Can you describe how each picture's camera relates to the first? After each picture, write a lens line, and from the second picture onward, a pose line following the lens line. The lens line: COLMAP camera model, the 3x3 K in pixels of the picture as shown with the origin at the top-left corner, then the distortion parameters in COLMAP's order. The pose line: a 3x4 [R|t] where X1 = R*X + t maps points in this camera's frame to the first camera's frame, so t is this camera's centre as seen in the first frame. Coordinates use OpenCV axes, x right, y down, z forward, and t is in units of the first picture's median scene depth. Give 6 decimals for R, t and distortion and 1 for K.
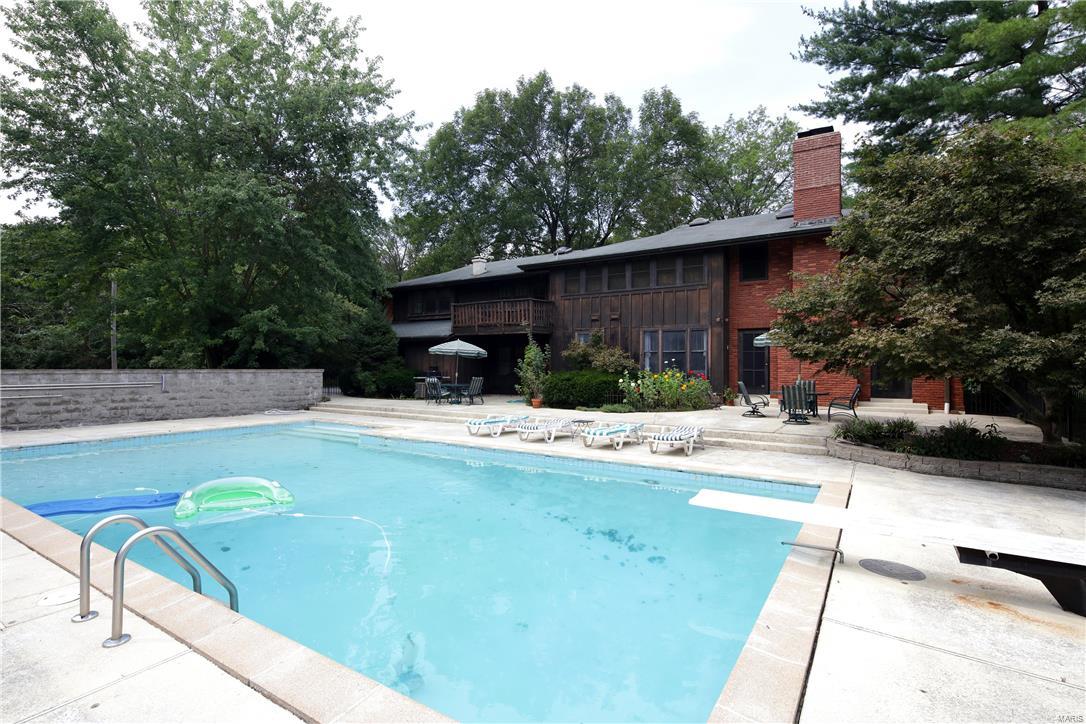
lens RADIAL K [[524.6, 0, 543.0], [0, 524.6, 362.0], [0, 0, 1]] dist [-0.000534, -0.000066]
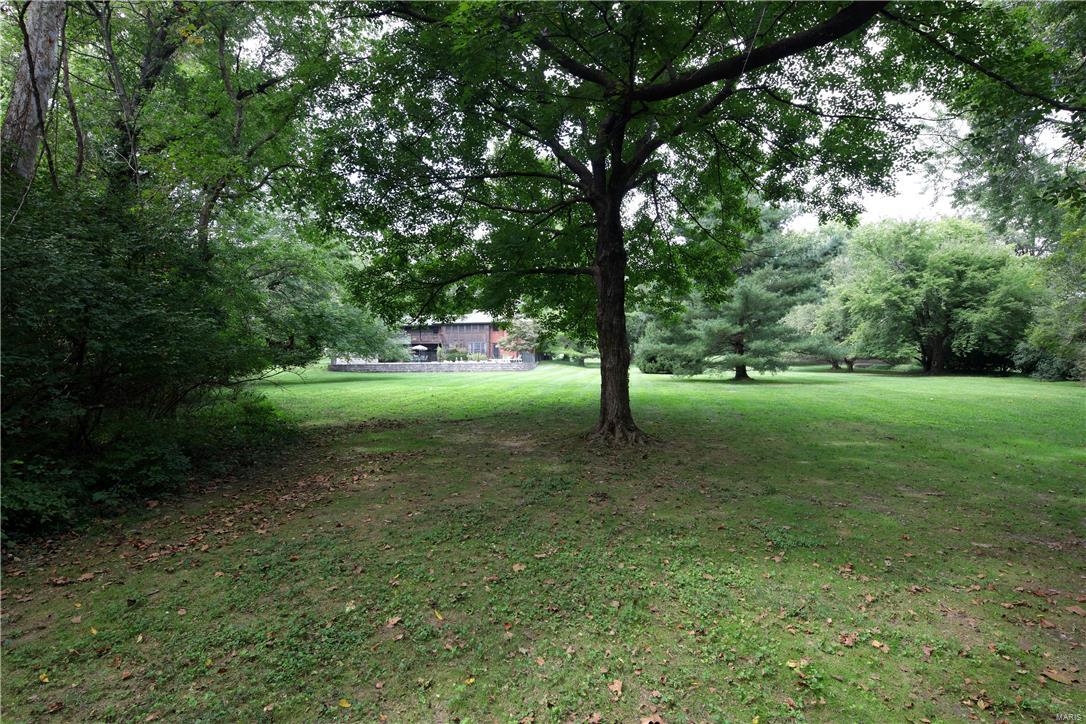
lens RADIAL K [[518.0, 0, 543.0], [0, 518.0, 362.0], [0, 0, 1]] dist [0.002567, 0.000212]
pose [[0.895390, -0.004956, 0.445255, -1.014966], [0.007156, 0.999969, -0.003260, 0.094151], [-0.445225, 0.006105, 0.895398, -2.640852]]
